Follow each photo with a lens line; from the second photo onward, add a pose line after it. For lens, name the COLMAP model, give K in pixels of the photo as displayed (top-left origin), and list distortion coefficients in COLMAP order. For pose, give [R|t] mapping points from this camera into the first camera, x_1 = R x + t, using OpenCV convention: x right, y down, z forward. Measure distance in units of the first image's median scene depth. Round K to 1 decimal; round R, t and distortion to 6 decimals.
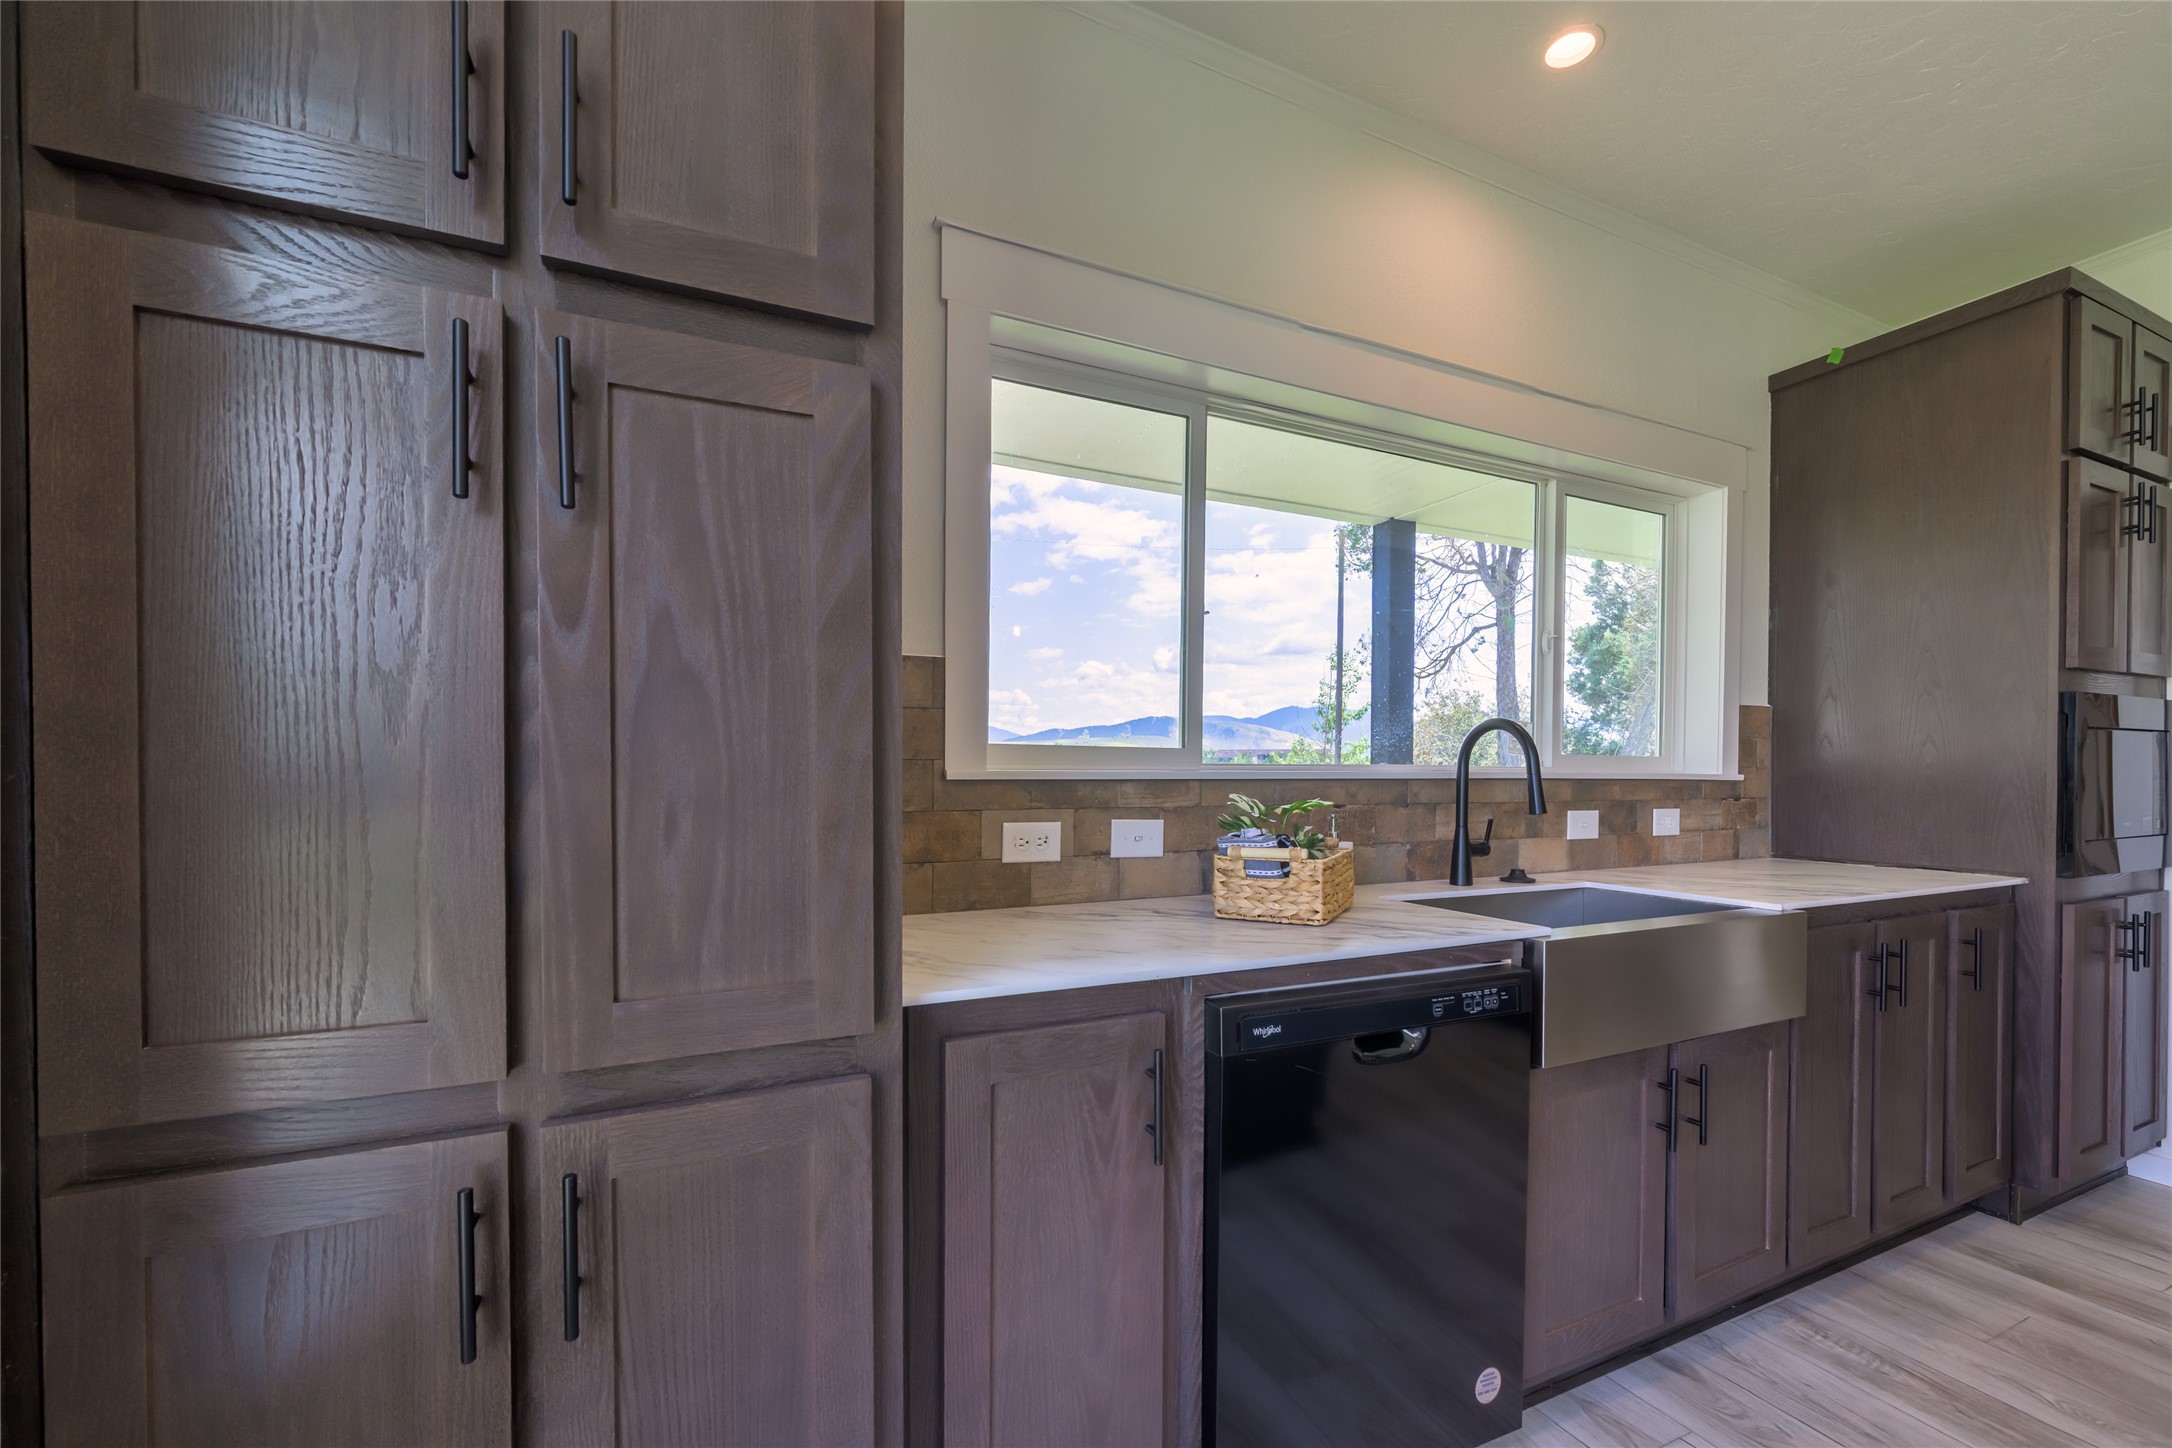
lens RADIAL K [[864.4, 0, 1111.0], [0, 864.4, 799.0], [0, 0, 1]] dist [-0.002542, 0.000391]
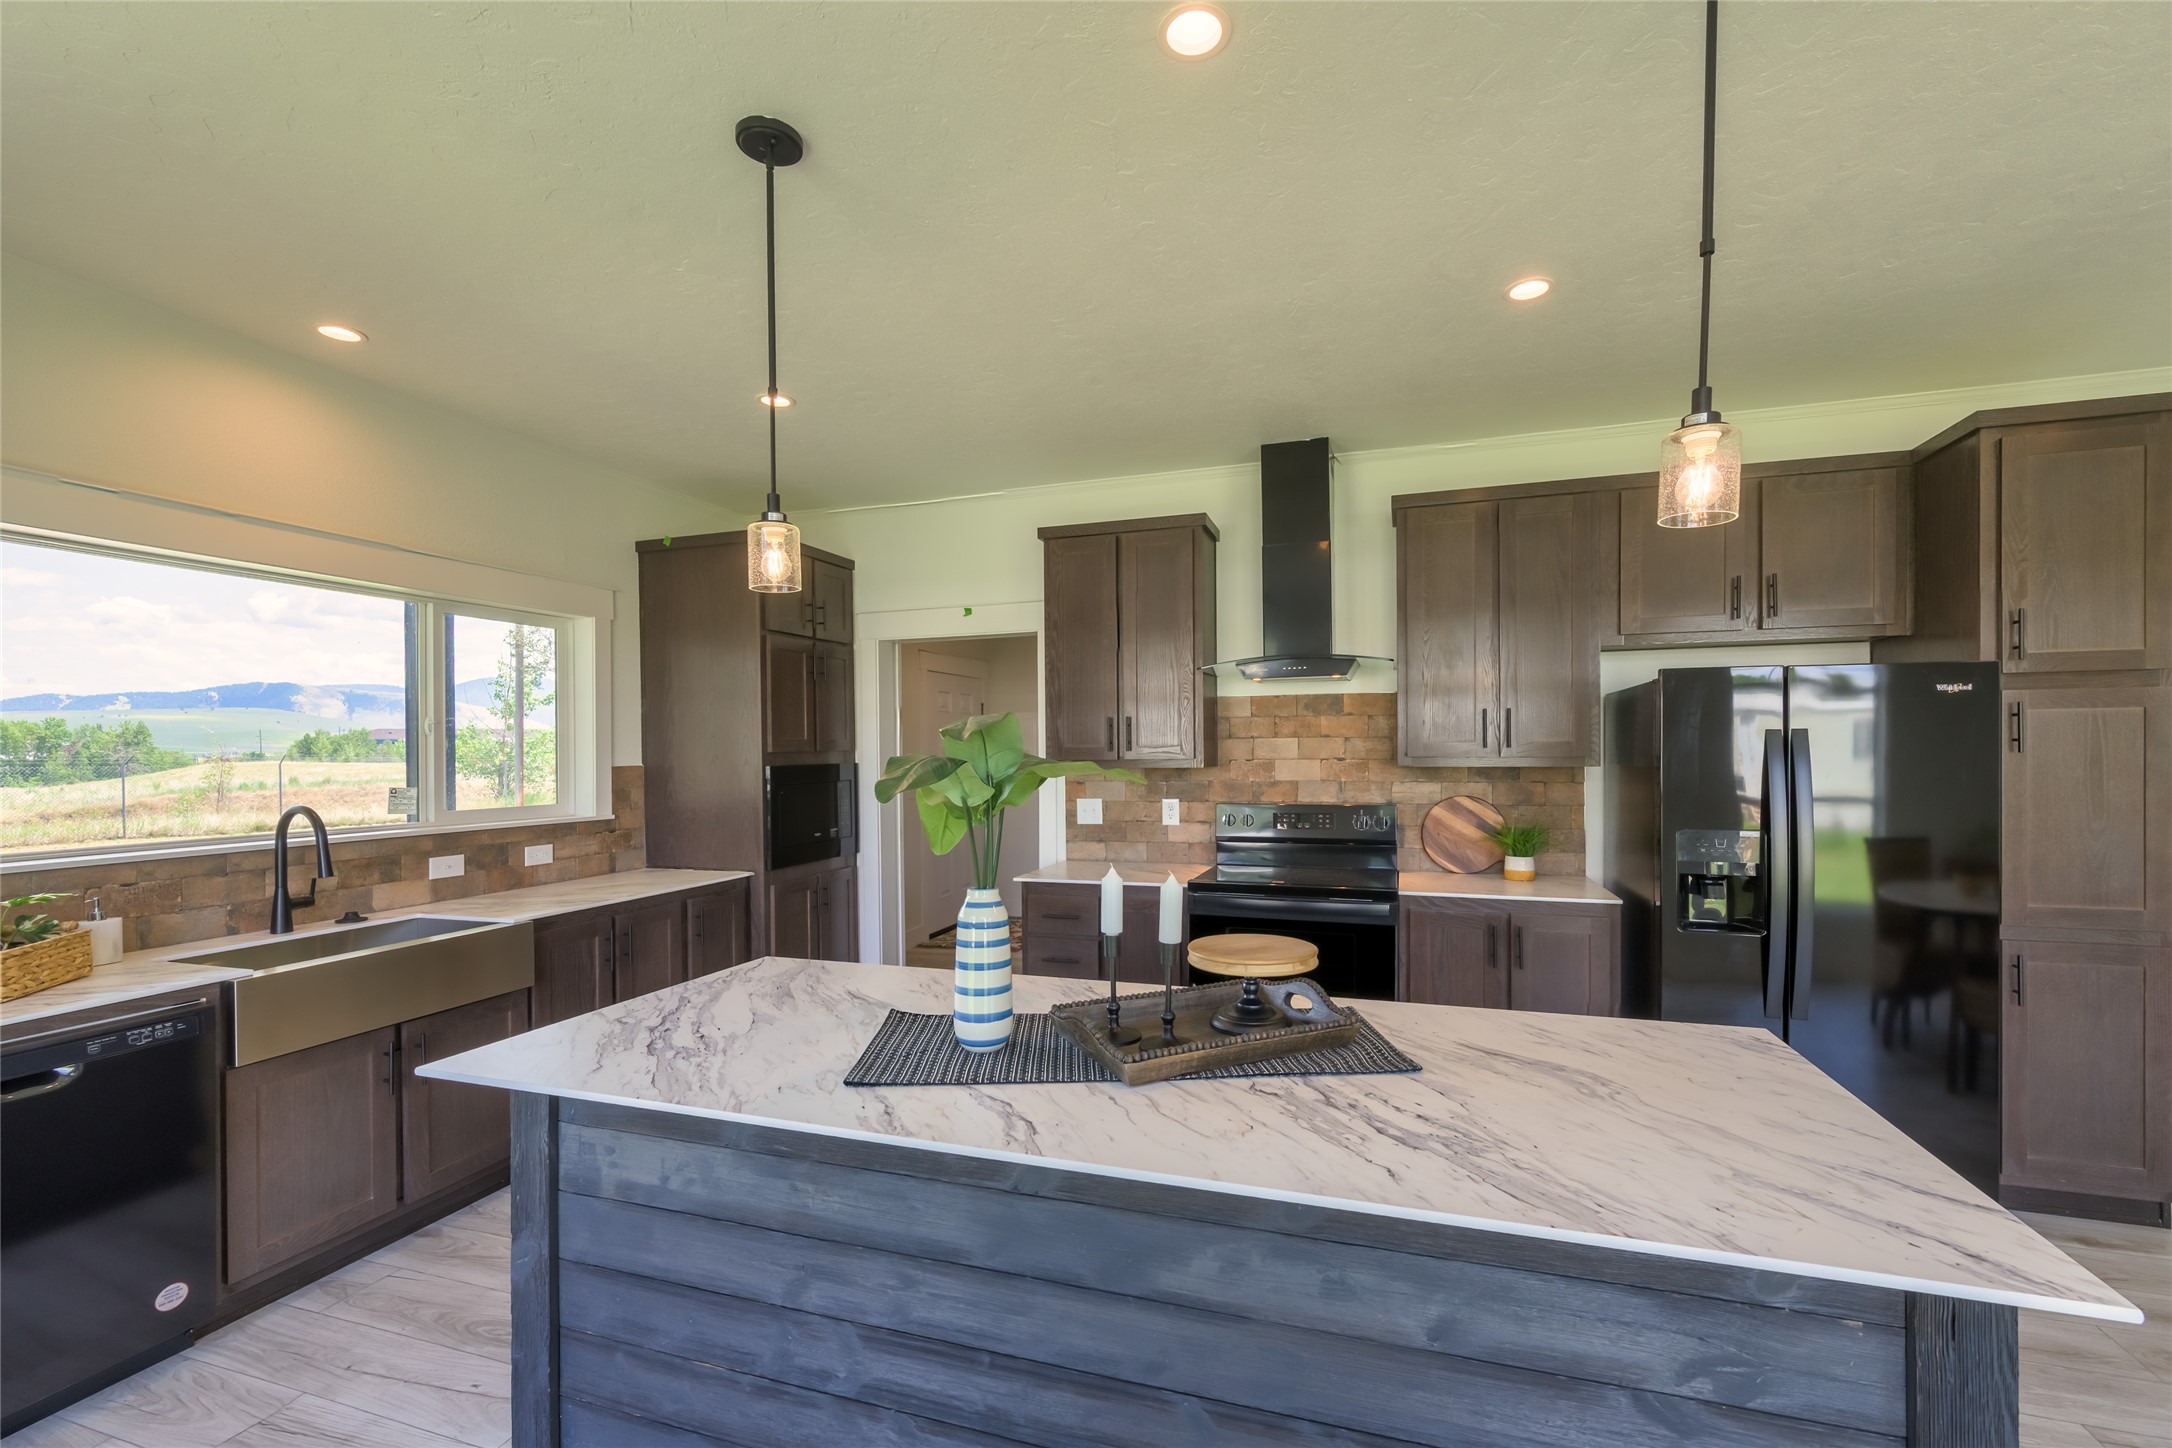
lens RADIAL K [[864.4, 0, 1127.5], [0, 864.4, 755.0], [0, 0, 1]] dist [-0.002542, 0.000391]
pose [[0.679167, -0.015384, 0.733822, 0.276427], [0.031950, 0.999452, -0.008618, -0.096434], [-0.733288, 0.029299, 0.679287, -0.680043]]
